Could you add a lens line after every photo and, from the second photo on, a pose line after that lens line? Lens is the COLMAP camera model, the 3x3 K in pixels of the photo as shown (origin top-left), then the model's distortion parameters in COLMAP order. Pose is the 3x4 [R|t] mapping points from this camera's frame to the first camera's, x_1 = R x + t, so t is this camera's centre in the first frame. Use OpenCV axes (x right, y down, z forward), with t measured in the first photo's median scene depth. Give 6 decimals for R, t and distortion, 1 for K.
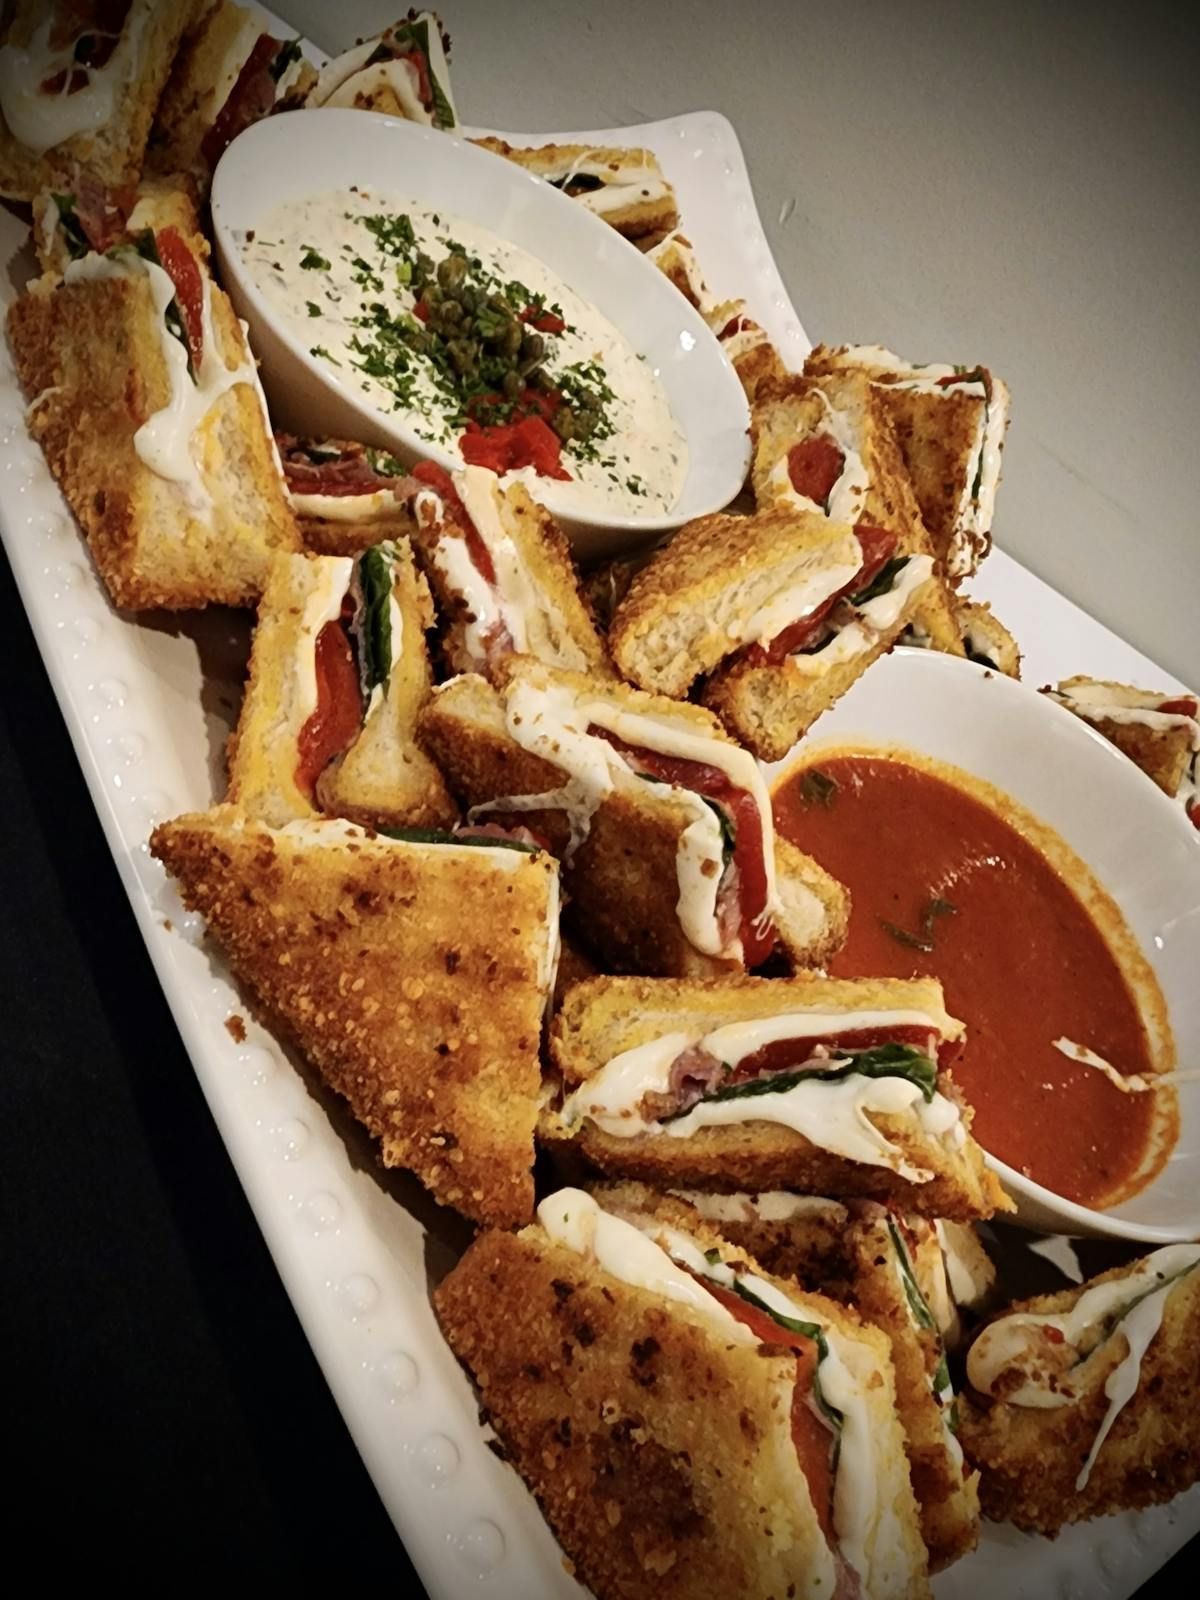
lens RADIAL K [[1295.3, 0, 600.0], [0, 1295.3, 800.0], [0, 0, 1]] dist [0.002394, 0.001725]
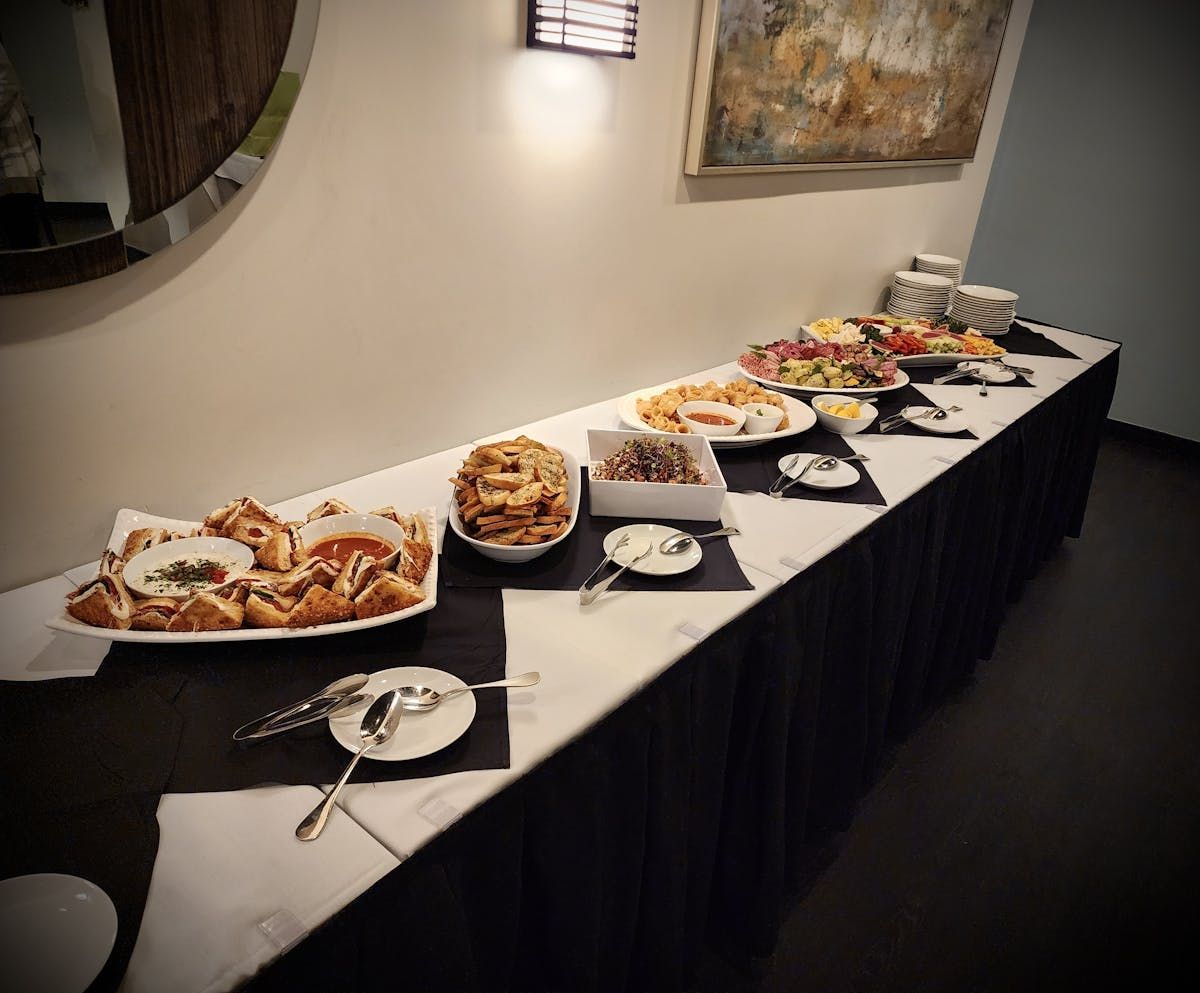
lens RADIAL K [[578.9, 0, 600.0], [0, 578.9, 496.5], [0, 0, 1]] dist [-0.000183, -0.000038]
pose [[0.257906, -0.764966, 0.590180, -1.140412], [0.745703, 0.546007, 0.381842, -0.268777], [-0.614338, 0.341620, 0.711256, -2.473536]]
